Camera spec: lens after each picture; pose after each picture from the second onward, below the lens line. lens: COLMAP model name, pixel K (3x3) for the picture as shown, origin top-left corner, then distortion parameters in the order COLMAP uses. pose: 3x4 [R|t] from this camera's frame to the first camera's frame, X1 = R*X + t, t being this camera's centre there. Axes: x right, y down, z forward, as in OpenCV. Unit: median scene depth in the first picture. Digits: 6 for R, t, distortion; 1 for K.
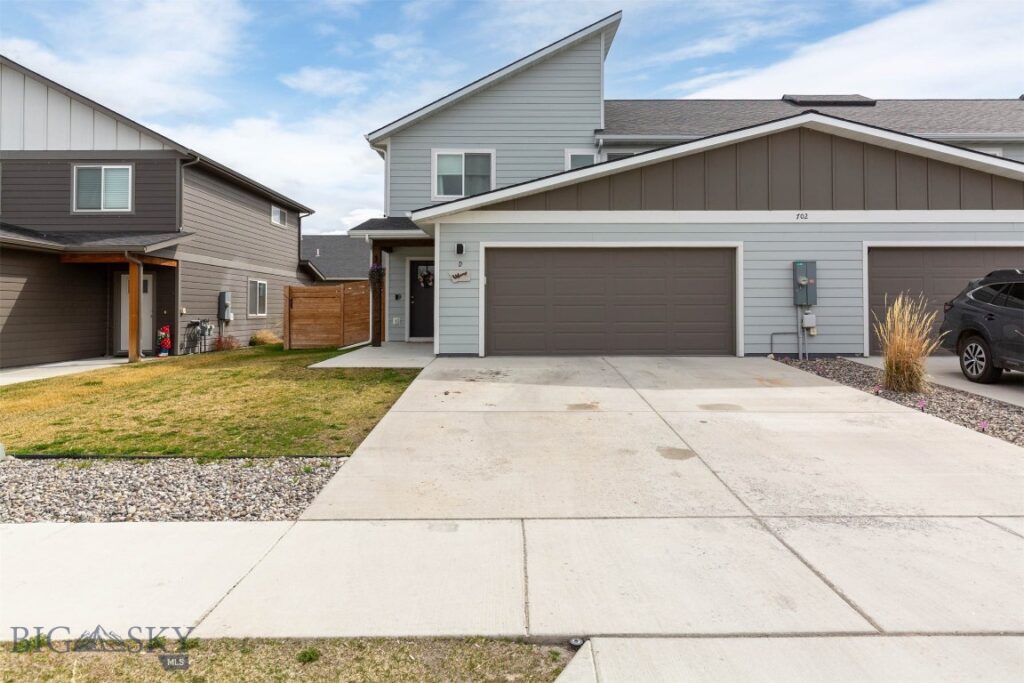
lens RADIAL K [[629.2, 0, 511.2], [0, 629.2, 334.1], [0, 0, 1]] dist [0.014325, 0.000687]
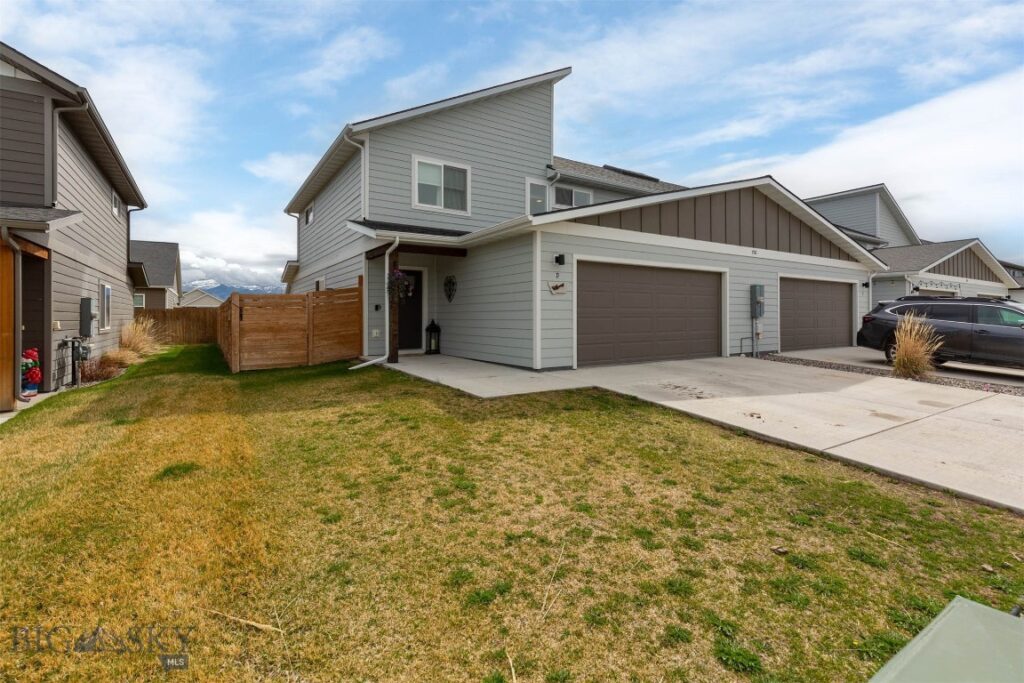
lens RADIAL K [[463.1, 0, 512.1], [0, 463.1, 336.8], [0, 0, 1]] dist [0.009574, -0.002335]
pose [[0.838830, -0.024124, 0.543858, -0.392483], [0.022610, 0.999699, 0.009470, -0.018147], [-0.543923, 0.004353, 0.839124, 0.323036]]
